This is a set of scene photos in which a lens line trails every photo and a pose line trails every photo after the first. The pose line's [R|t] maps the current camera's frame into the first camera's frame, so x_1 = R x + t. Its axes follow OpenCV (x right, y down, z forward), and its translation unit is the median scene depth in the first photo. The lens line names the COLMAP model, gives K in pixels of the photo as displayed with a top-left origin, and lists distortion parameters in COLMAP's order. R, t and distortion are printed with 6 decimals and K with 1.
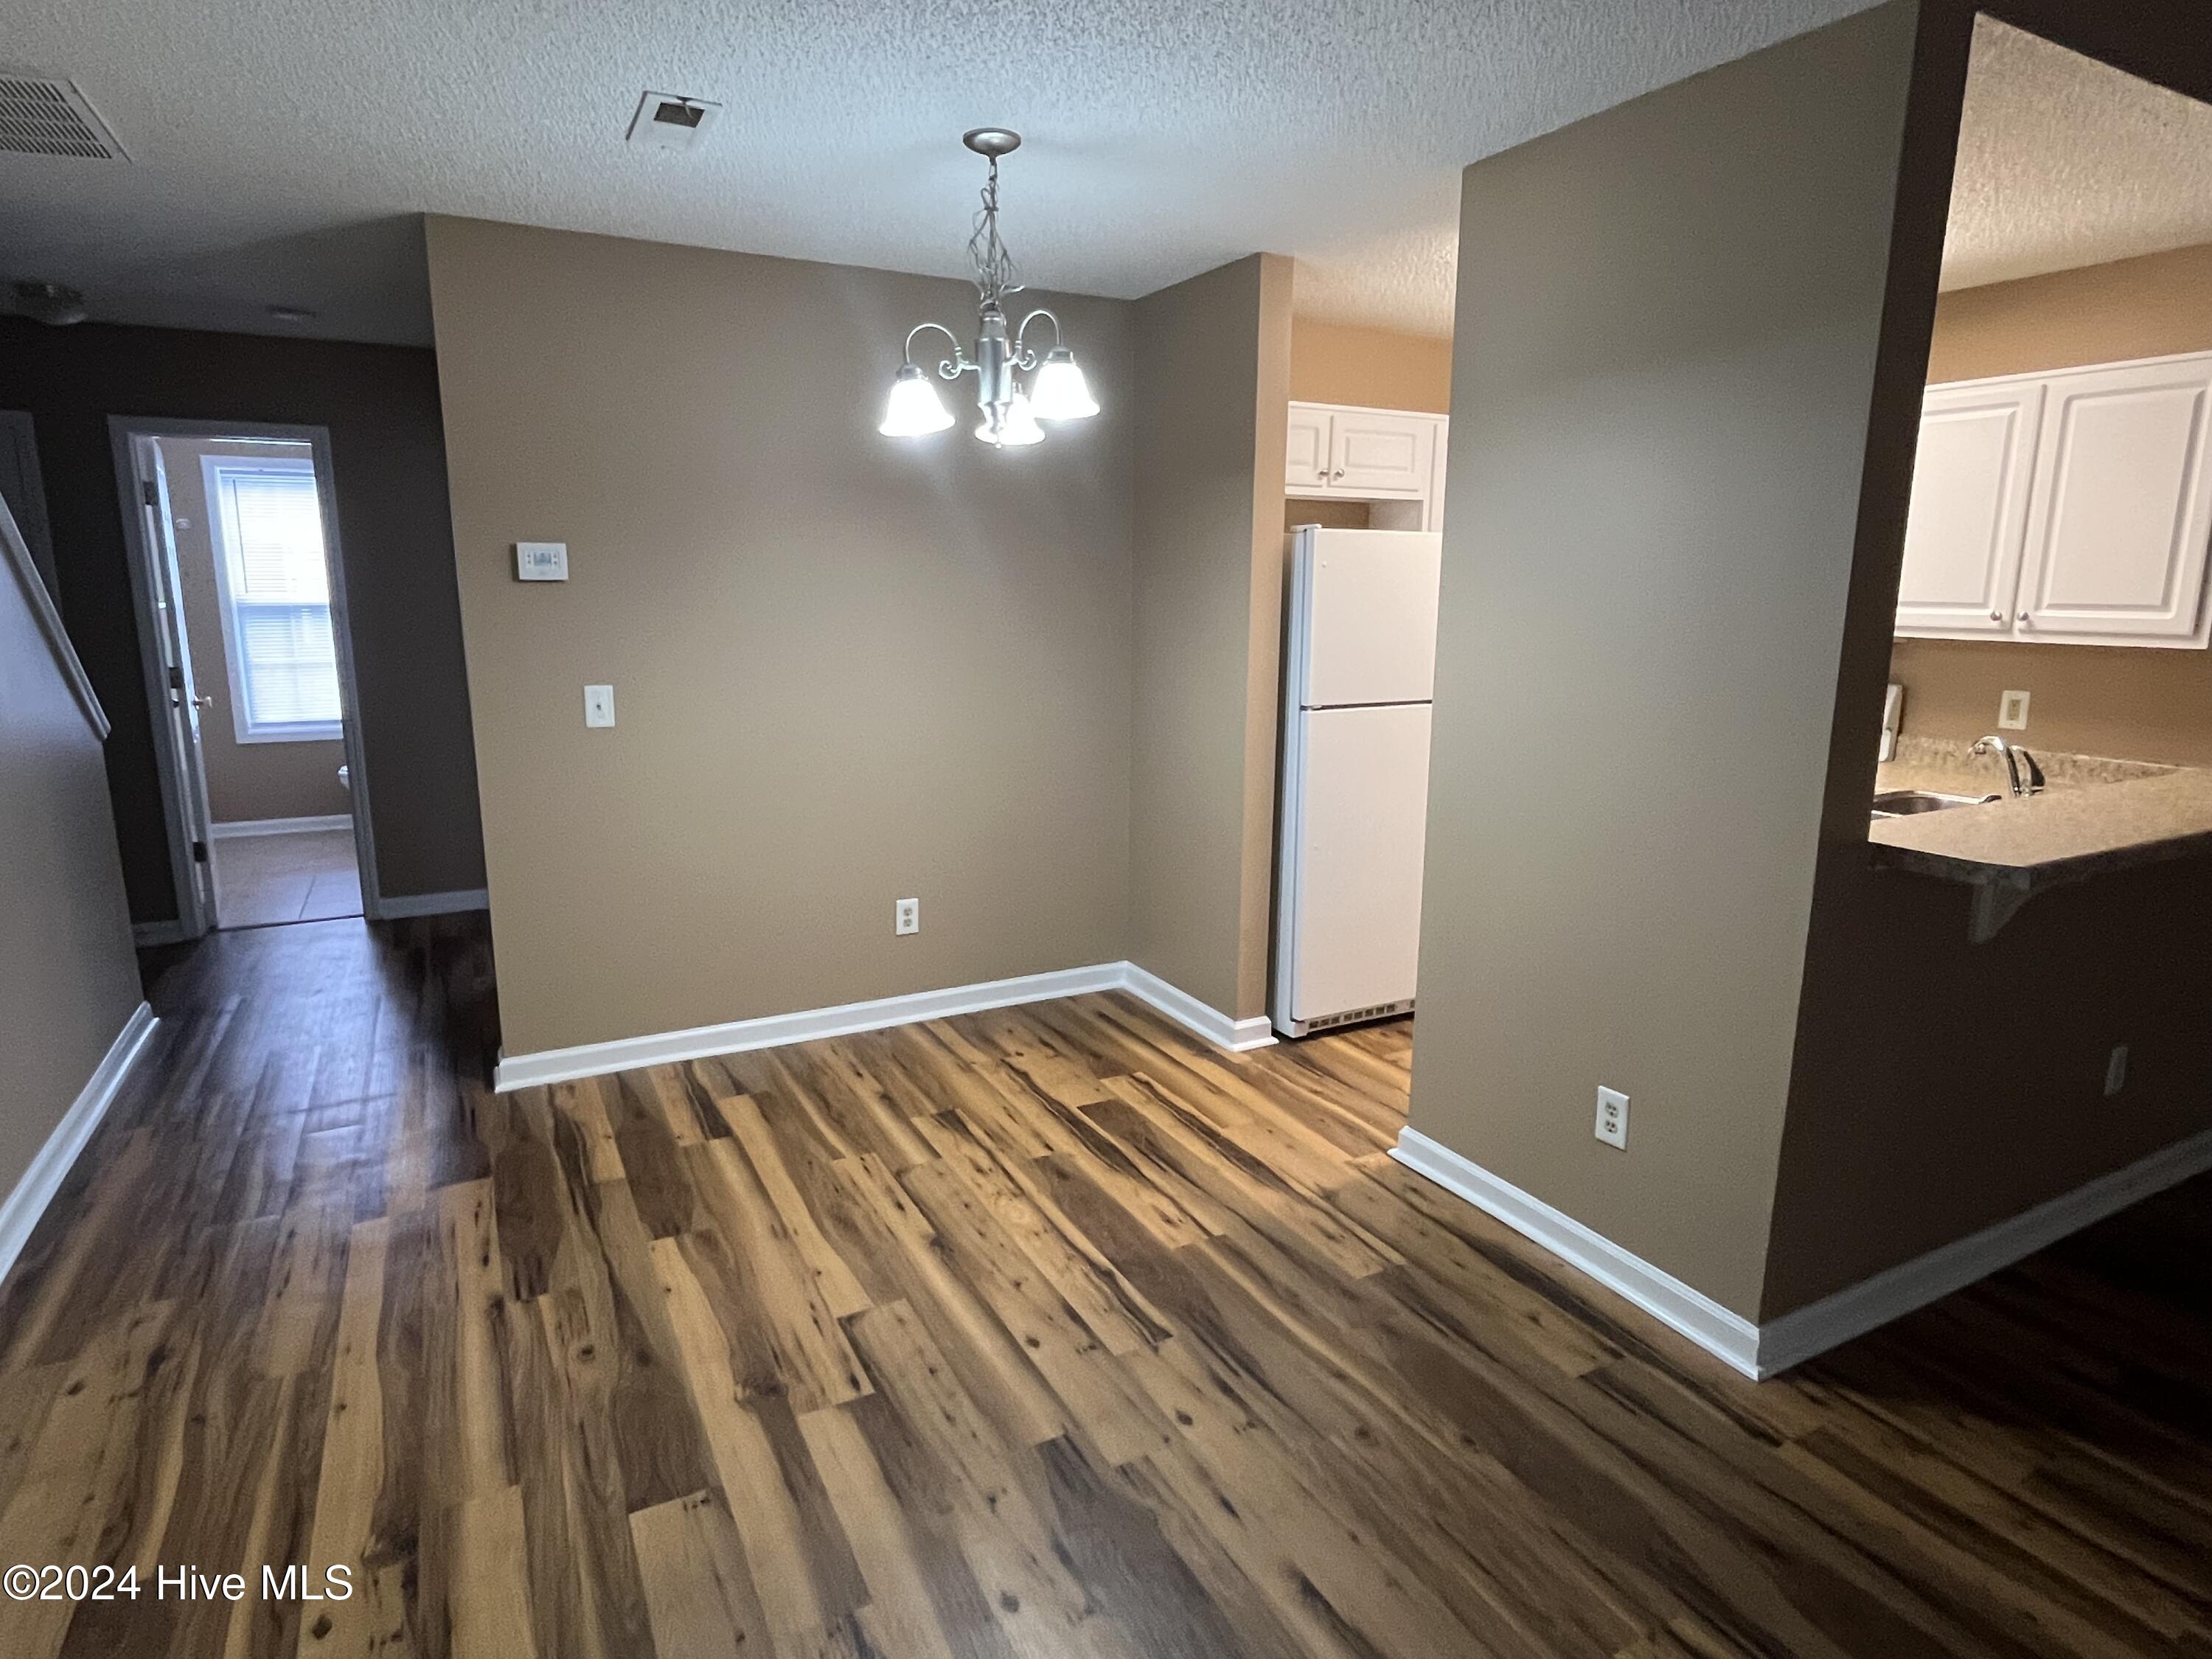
lens RADIAL K [[1226.0, 0, 1097.0], [0, 1226.0, 819.2], [0, 0, 1]] dist [-0.002039, 0.000896]
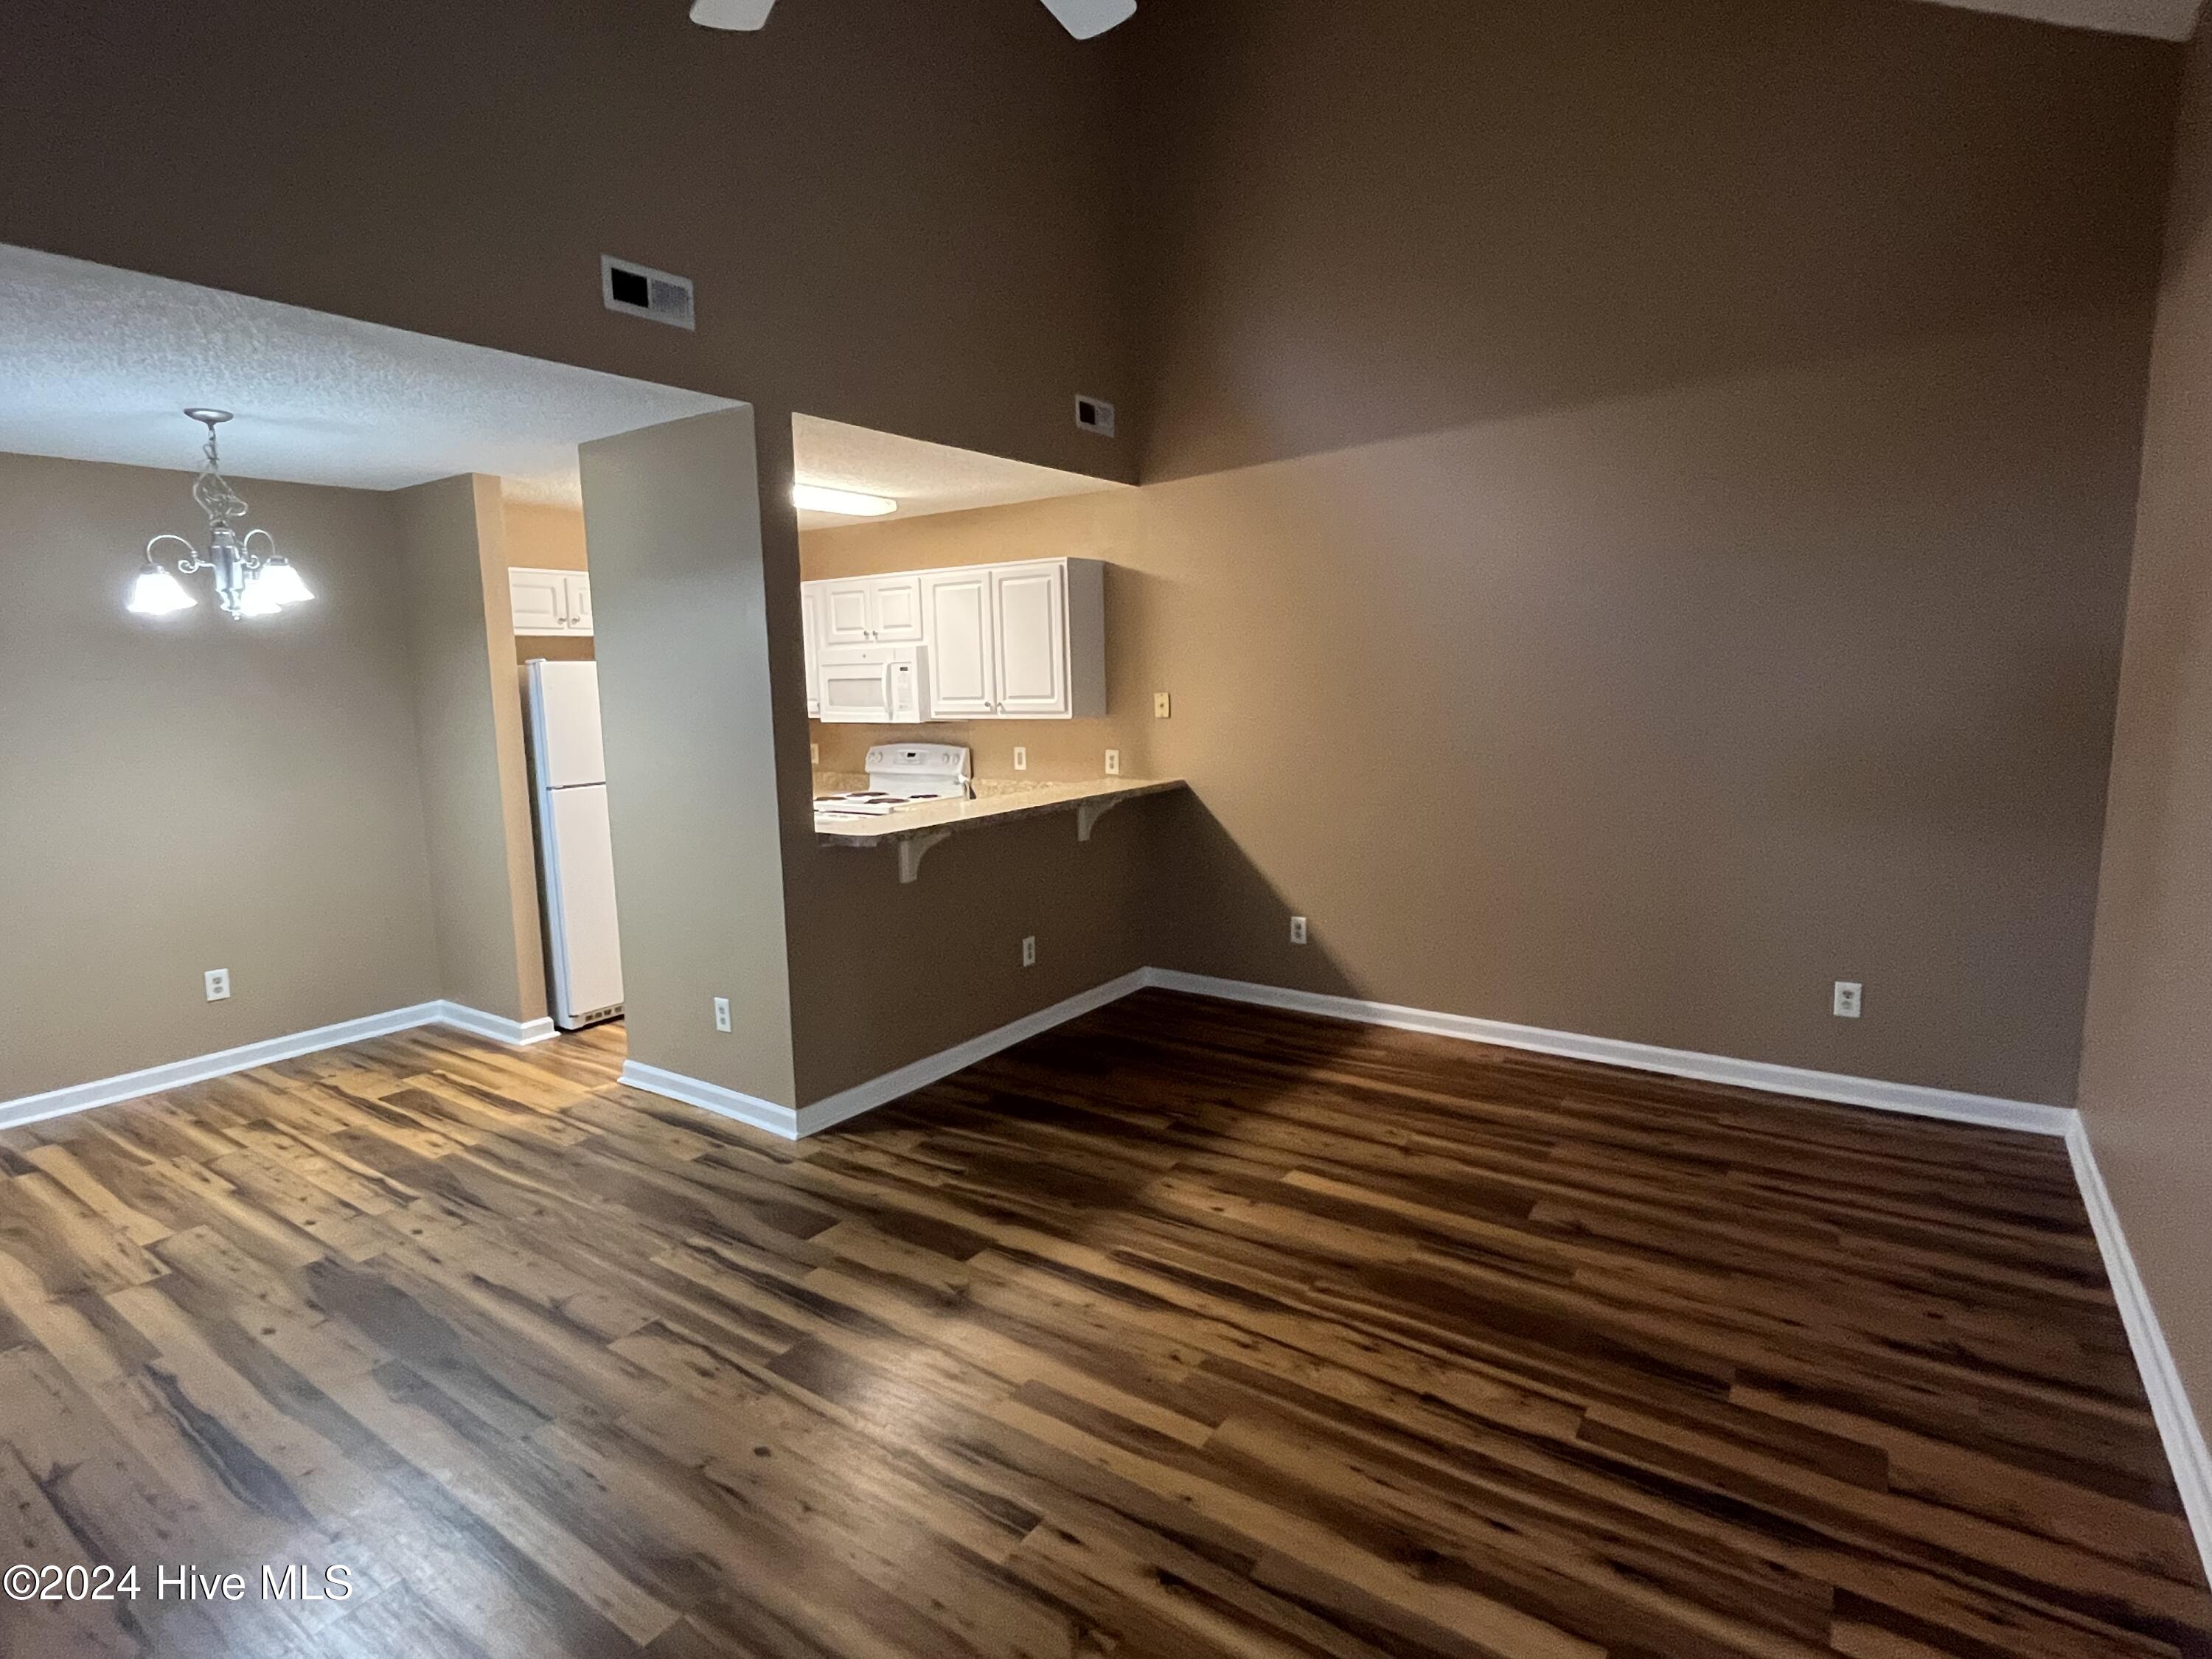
lens RADIAL K [[1140.2, 0, 1097.5], [0, 1140.2, 828.0], [0, 0, 1]] dist [-0.004548, 0.002212]
pose [[0.889853, -0.088514, 0.447579, 0.177503], [0.116513, 0.992560, -0.035355, 0.092108], [-0.441119, 0.083610, 0.893545, -0.548130]]
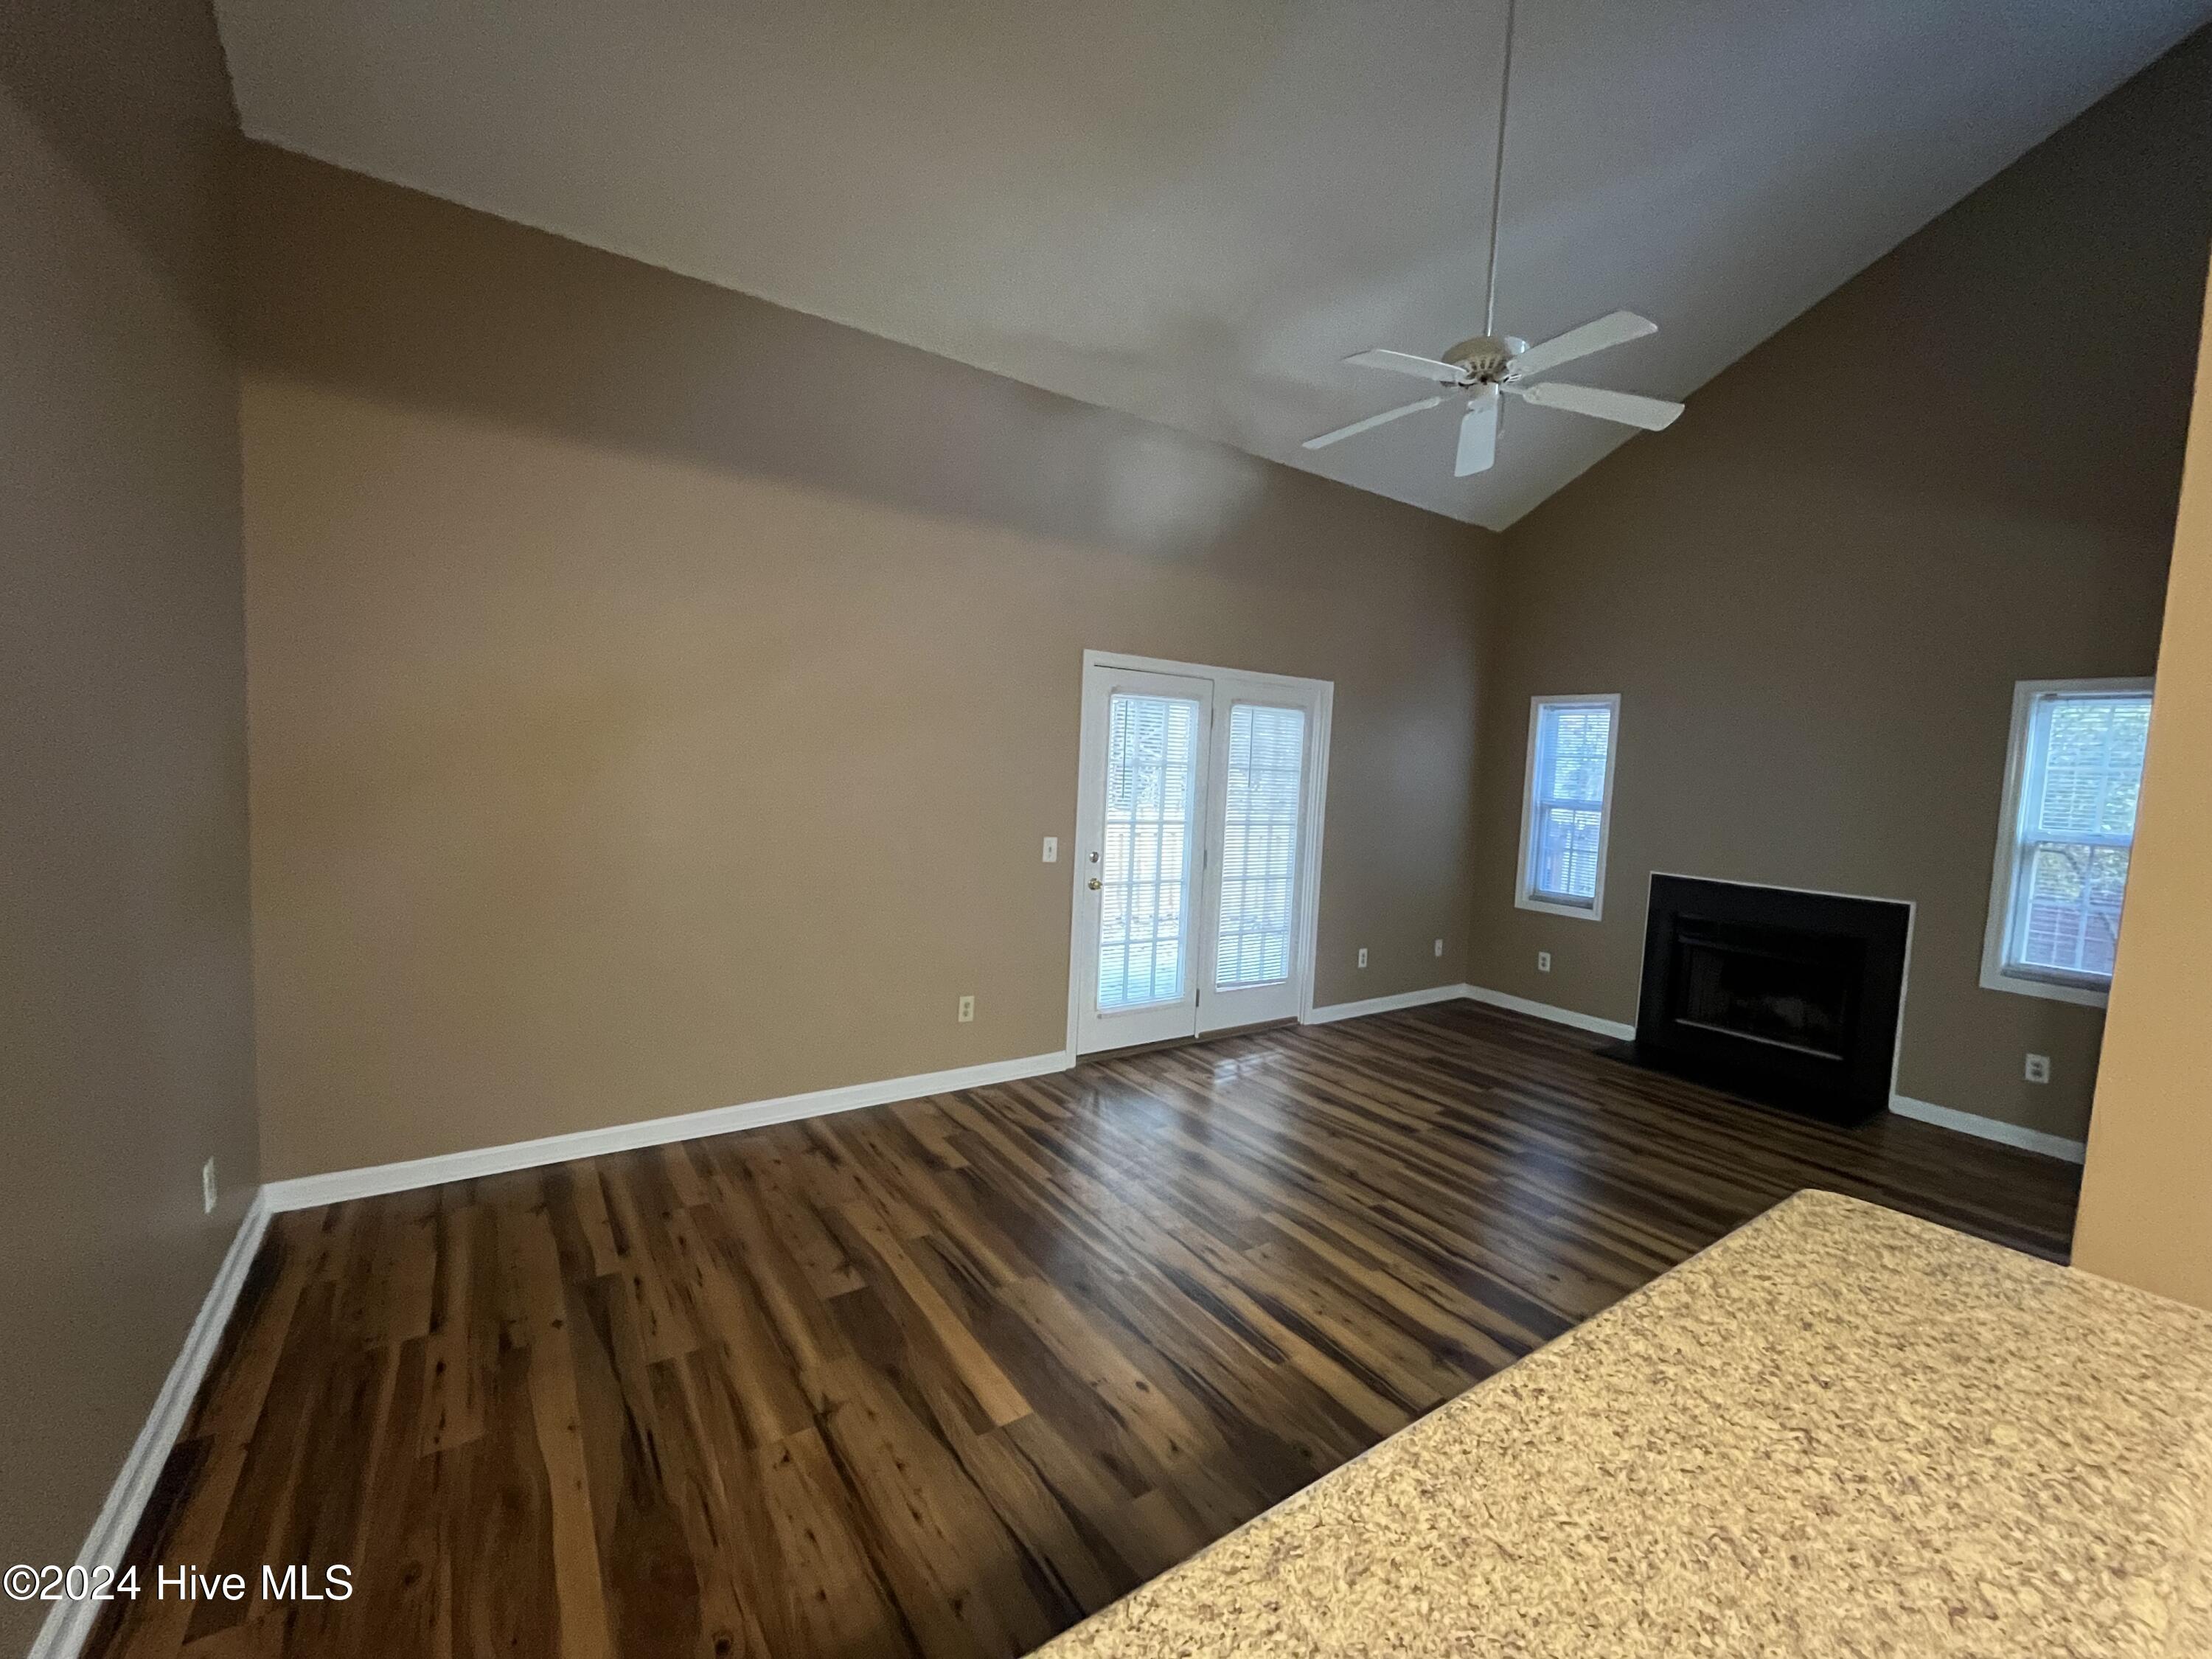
lens RADIAL K [[894.8, 0, 1106.0], [0, 894.8, 829.5], [0, 0, 1]] dist [-0.001786, -0.000175]
pose [[-0.992067, -0.045629, -0.117133, 0.874080], [-0.075445, 0.961440, 0.264465, -0.204533], [0.100550, 0.271205, -0.957255, 0.987356]]
